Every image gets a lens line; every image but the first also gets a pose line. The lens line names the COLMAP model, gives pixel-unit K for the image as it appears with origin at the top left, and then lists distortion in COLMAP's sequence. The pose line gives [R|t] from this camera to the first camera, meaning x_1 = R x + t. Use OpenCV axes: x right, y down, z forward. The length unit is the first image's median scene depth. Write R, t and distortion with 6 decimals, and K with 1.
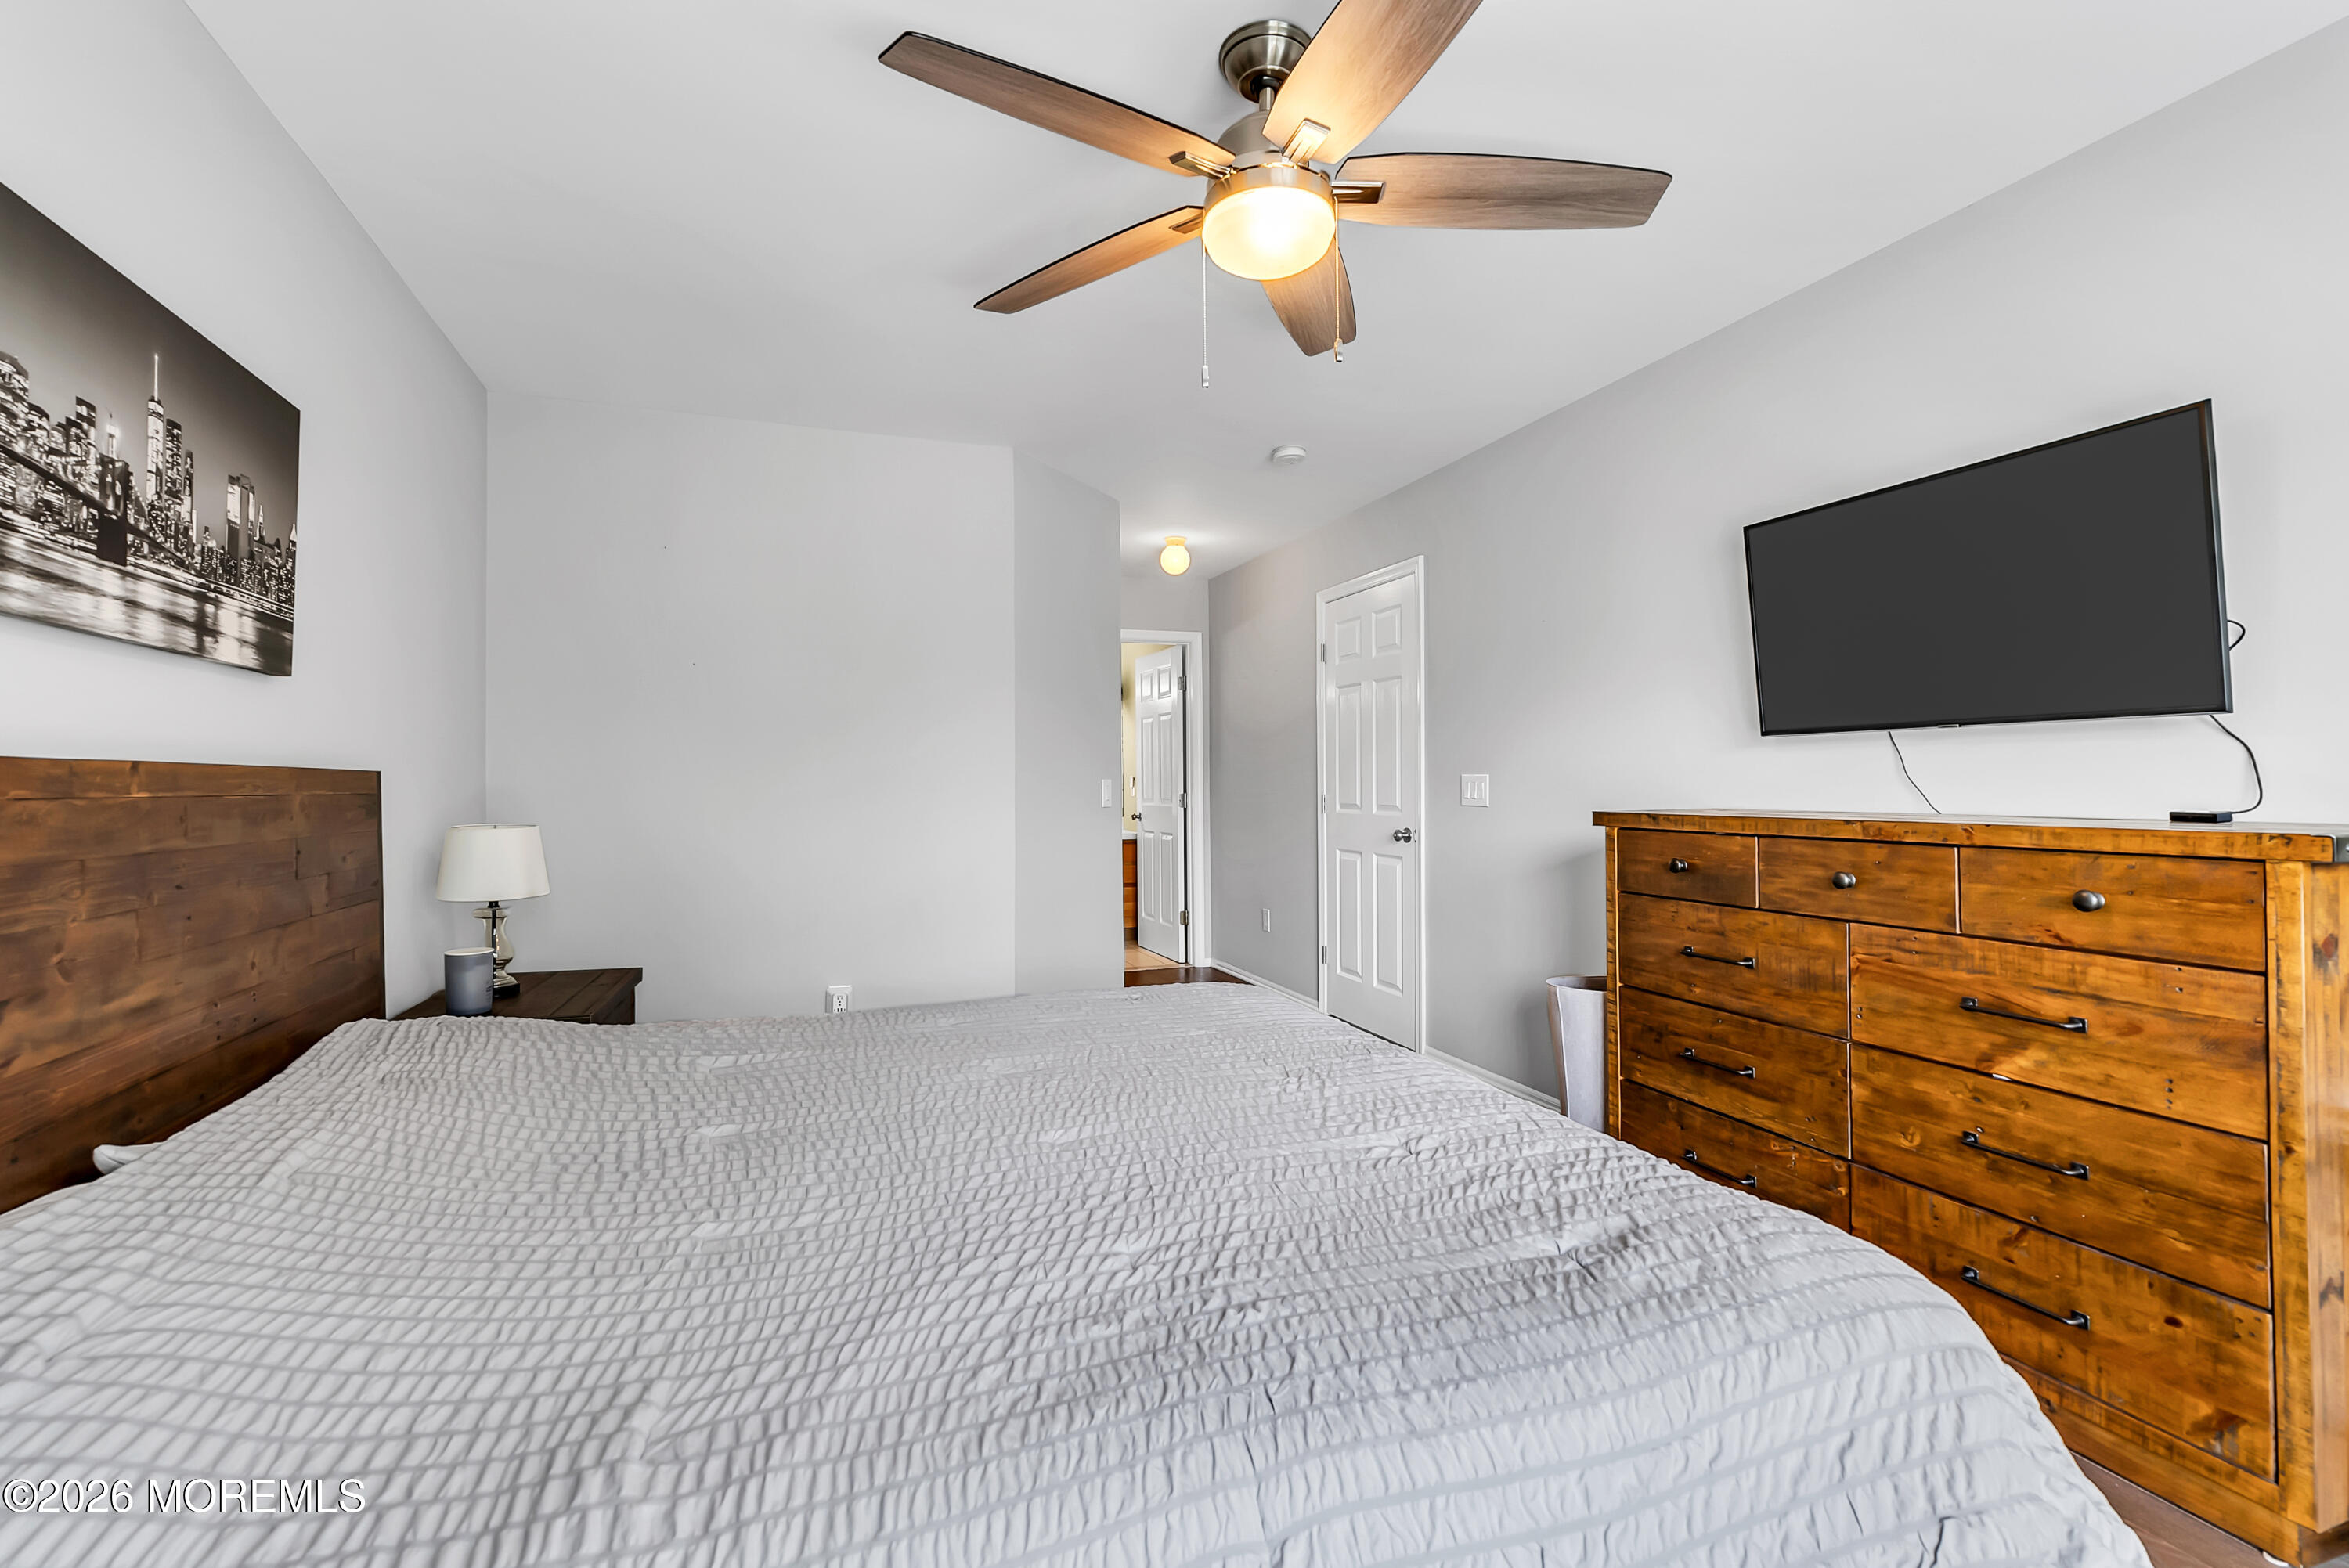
lens RADIAL K [[1067.4, 0, 1174.5], [0, 1067.4, 784.0], [0, 0, 1]] dist [-0.003614, 0.000022]
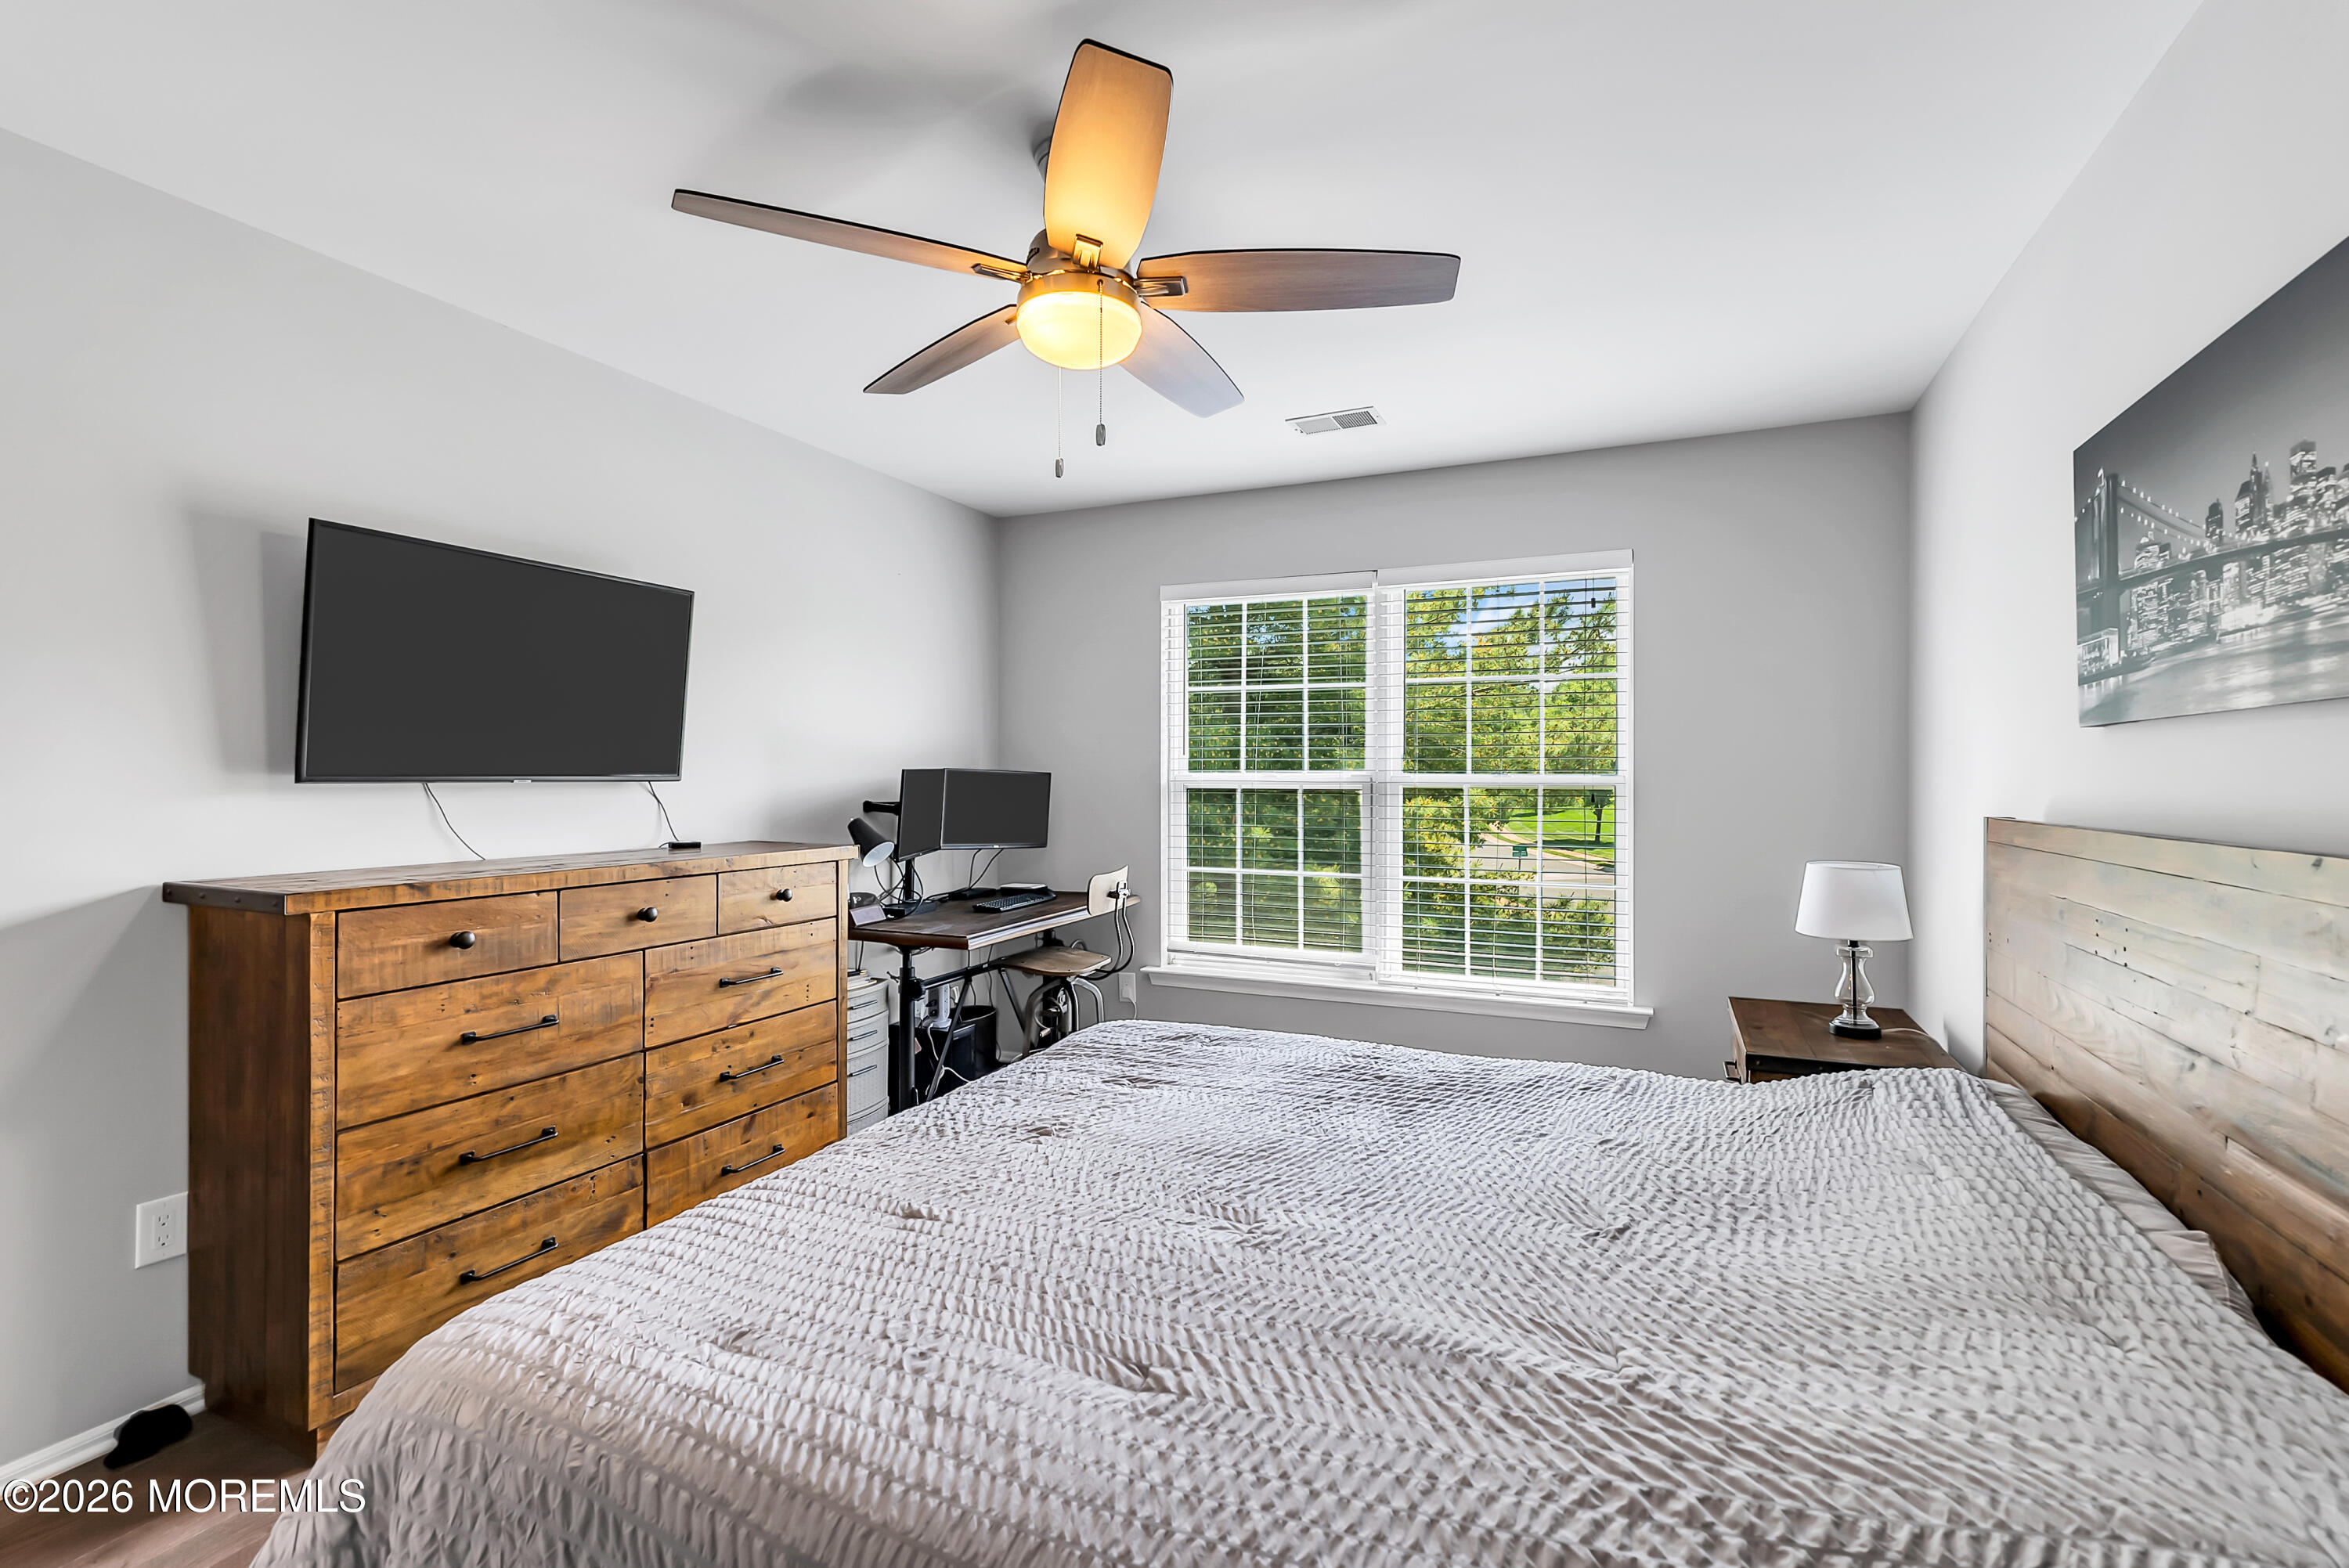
lens RADIAL K [[1067.4, 0, 1174.5], [0, 1067.4, 784.0], [0, 0, 1]] dist [-0.003614, 0.000022]
pose [[-0.718351, 0.008970, 0.695623, -0.578125], [0.013269, 0.999912, 0.000809, -0.044239], [-0.695554, 0.009811, -0.718407, 1.357335]]
